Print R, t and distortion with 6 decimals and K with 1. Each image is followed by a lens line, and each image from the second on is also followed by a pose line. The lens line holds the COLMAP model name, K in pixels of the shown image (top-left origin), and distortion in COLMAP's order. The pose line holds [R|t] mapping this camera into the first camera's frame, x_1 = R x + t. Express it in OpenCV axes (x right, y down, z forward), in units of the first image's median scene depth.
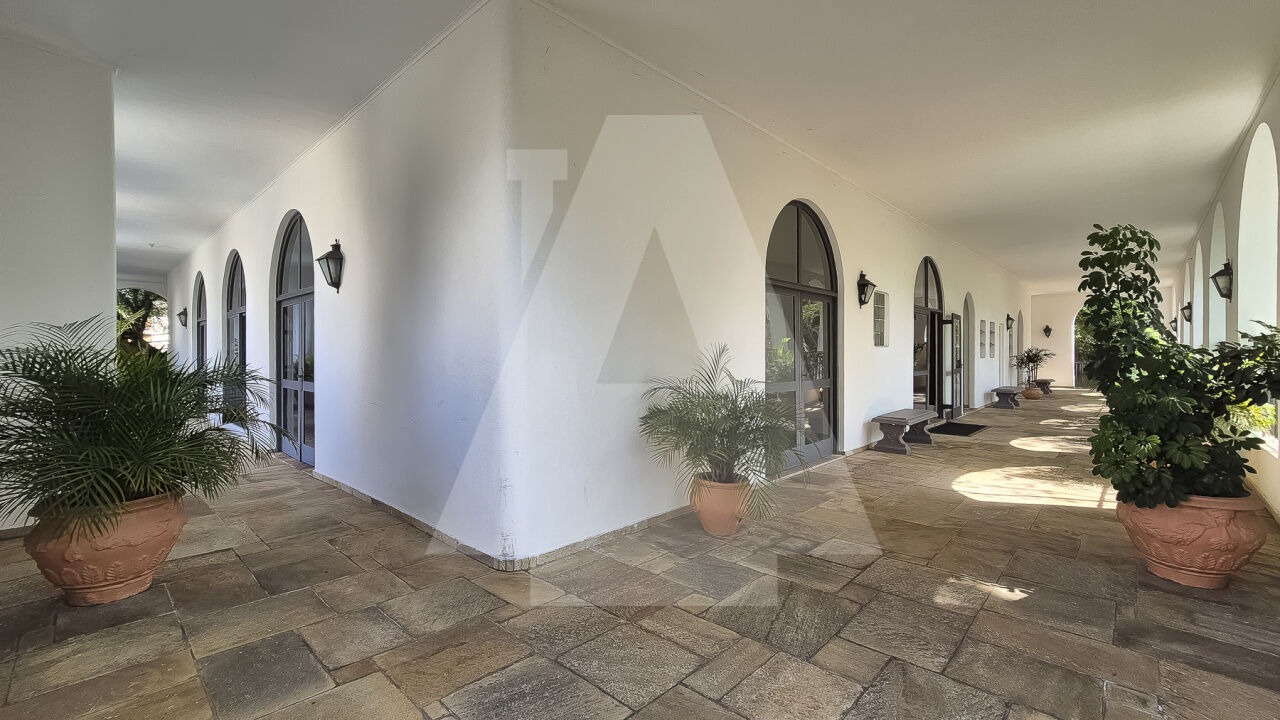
lens RADIAL K [[553.3, 0, 639.0], [0, 553.3, 353.4], [0, 0, 1]] dist [0.002043, 0.000390]
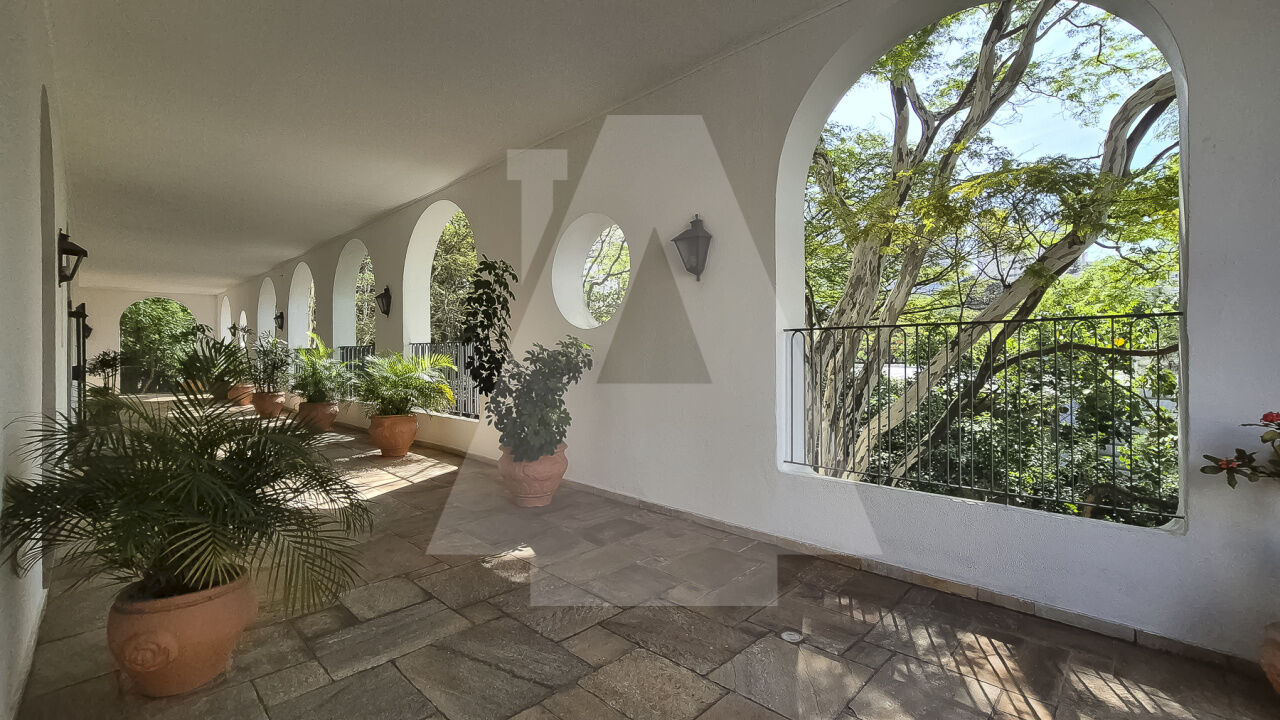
lens RADIAL K [[553.3, 0, 639.2], [0, 553.3, 356.7], [0, 0, 1]] dist [0.002043, 0.000390]
pose [[0.009176, -0.003287, 0.999952, -0.526514], [0.010604, 0.999939, 0.003190, 0.007685], [-0.999902, 0.010574, 0.009210, 0.729444]]
